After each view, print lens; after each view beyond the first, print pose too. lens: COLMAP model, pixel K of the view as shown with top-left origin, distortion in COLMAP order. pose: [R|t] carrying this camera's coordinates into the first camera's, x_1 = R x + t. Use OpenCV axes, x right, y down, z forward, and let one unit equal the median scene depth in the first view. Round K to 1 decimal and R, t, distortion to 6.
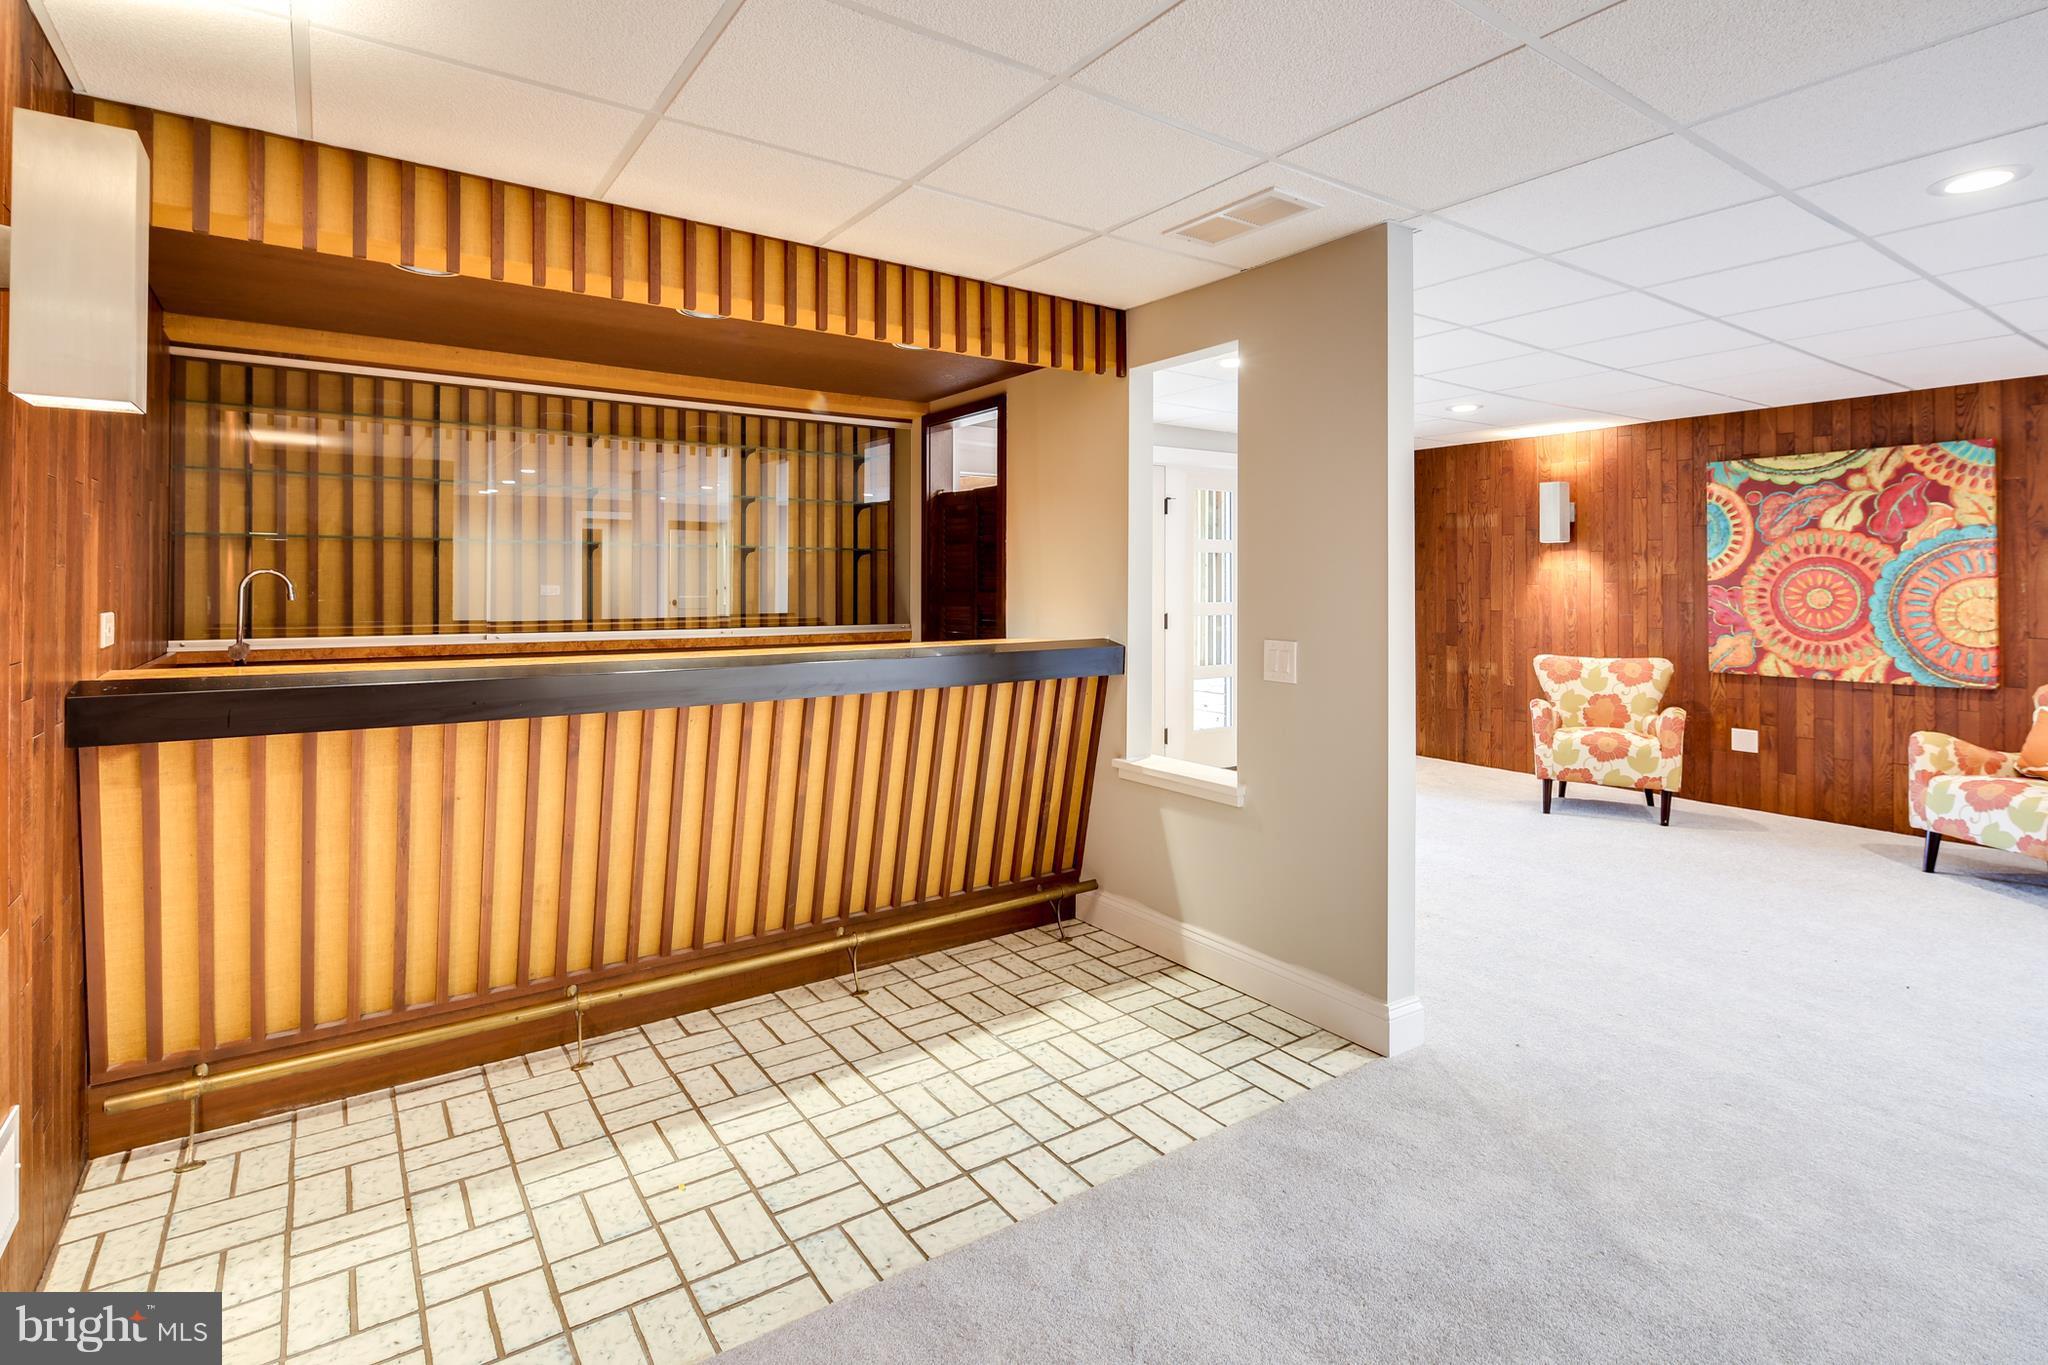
lens RADIAL K [[998.1, 0, 1023.4], [0, 998.1, 576.2], [0, 0, 1]] dist [-0.000557, -0.000482]
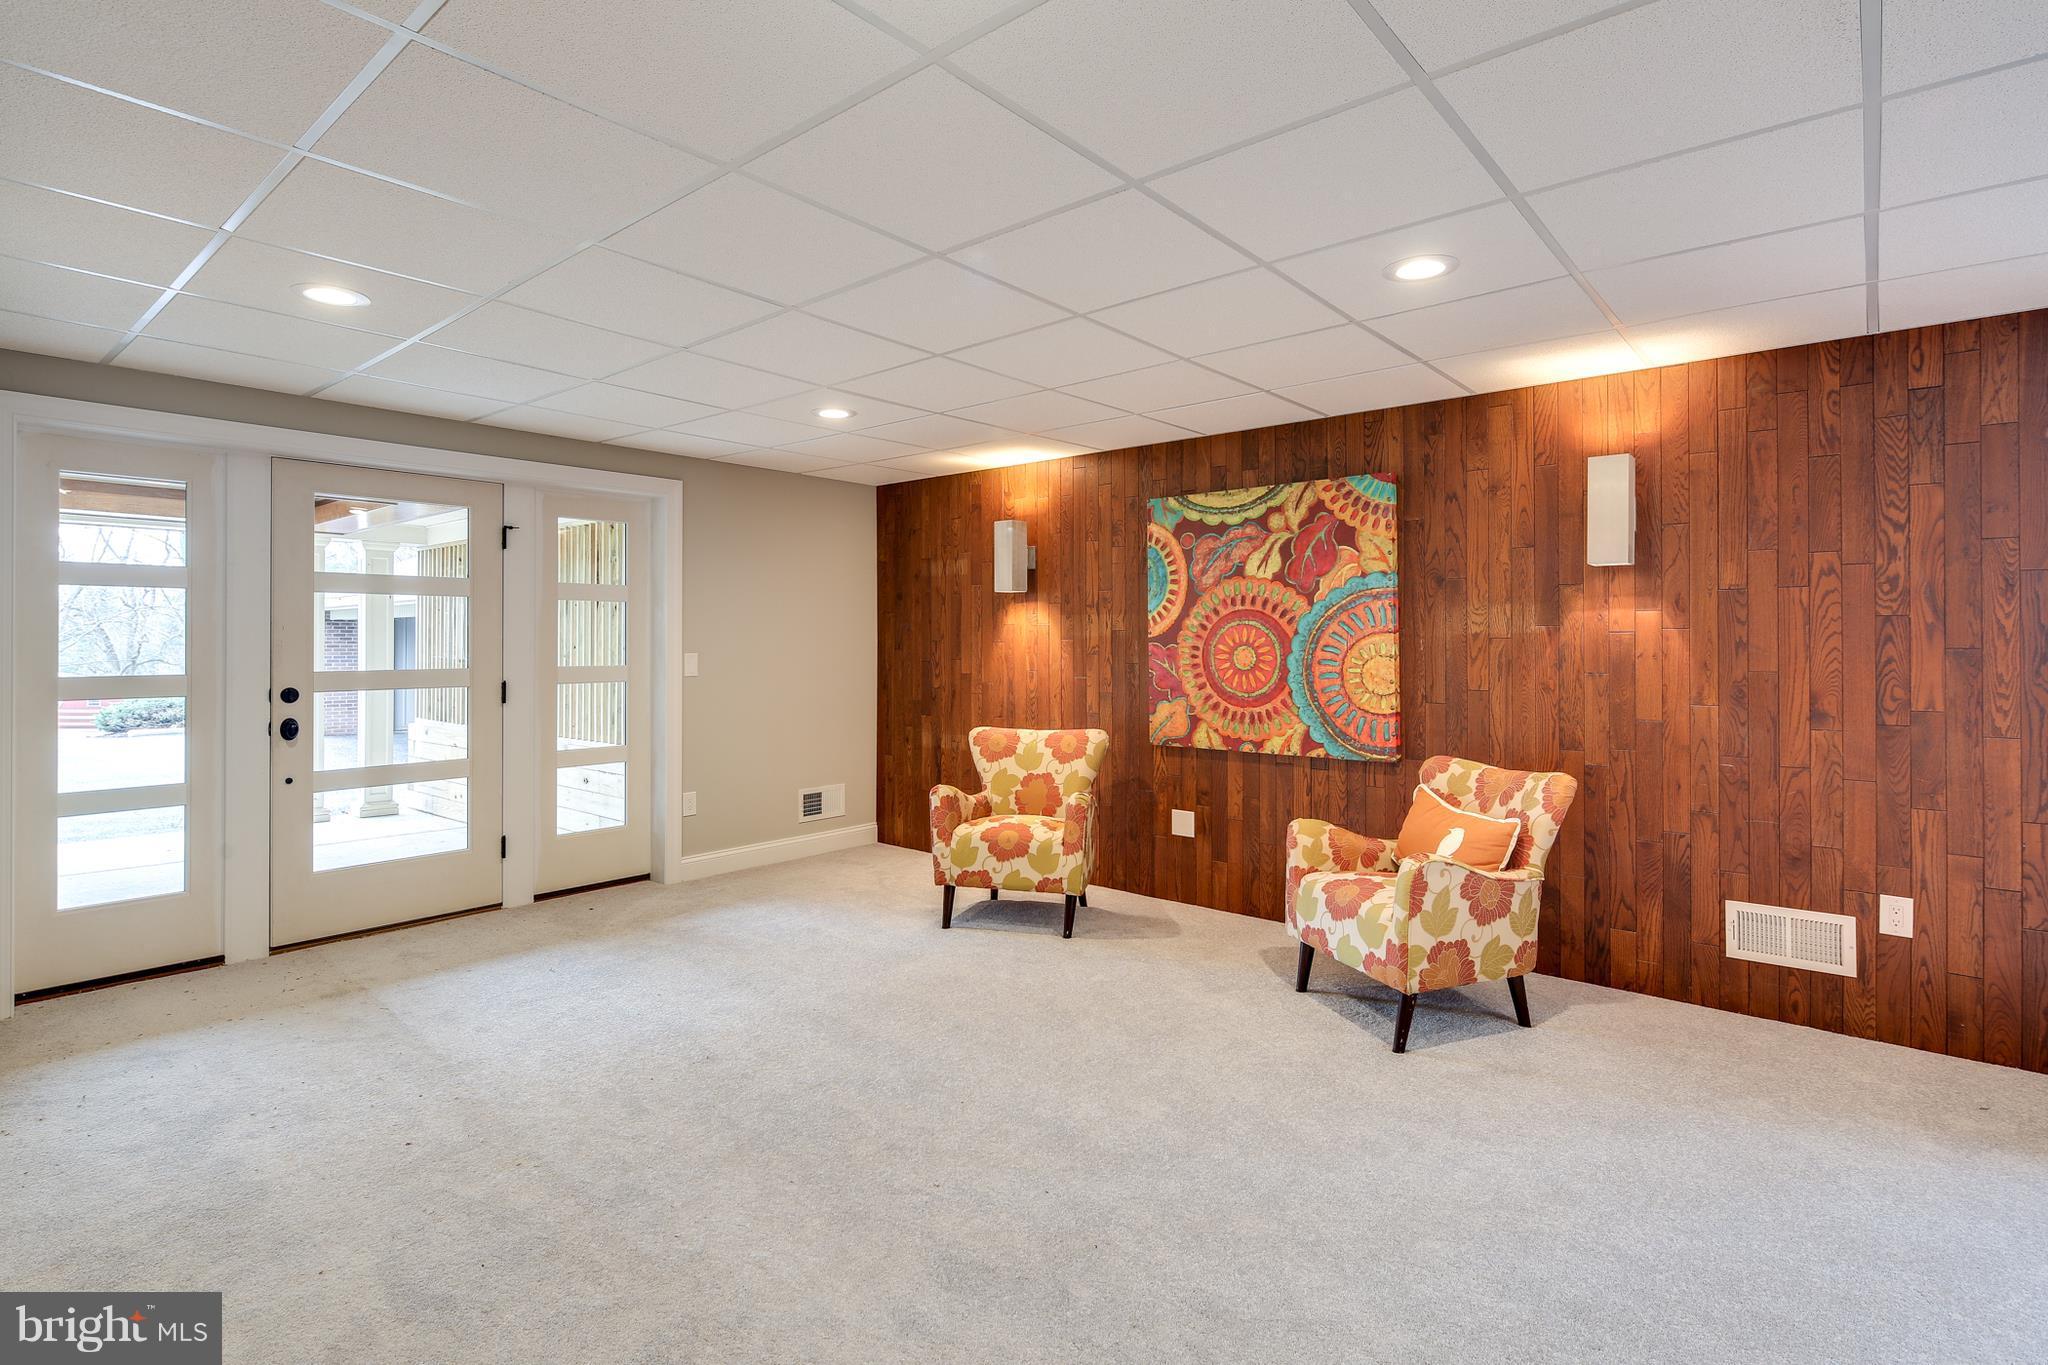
lens RADIAL K [[992.0, 0, 1026.2], [0, 992.0, 638.0], [0, 0, 1]] dist [0.002350, -0.000060]
pose [[0.965935, 0.001866, 0.258777, 0.393317], [-0.001826, 0.999998, -0.000393, 0.005932], [-0.258777, -0.000093, 0.965937, 0.222255]]
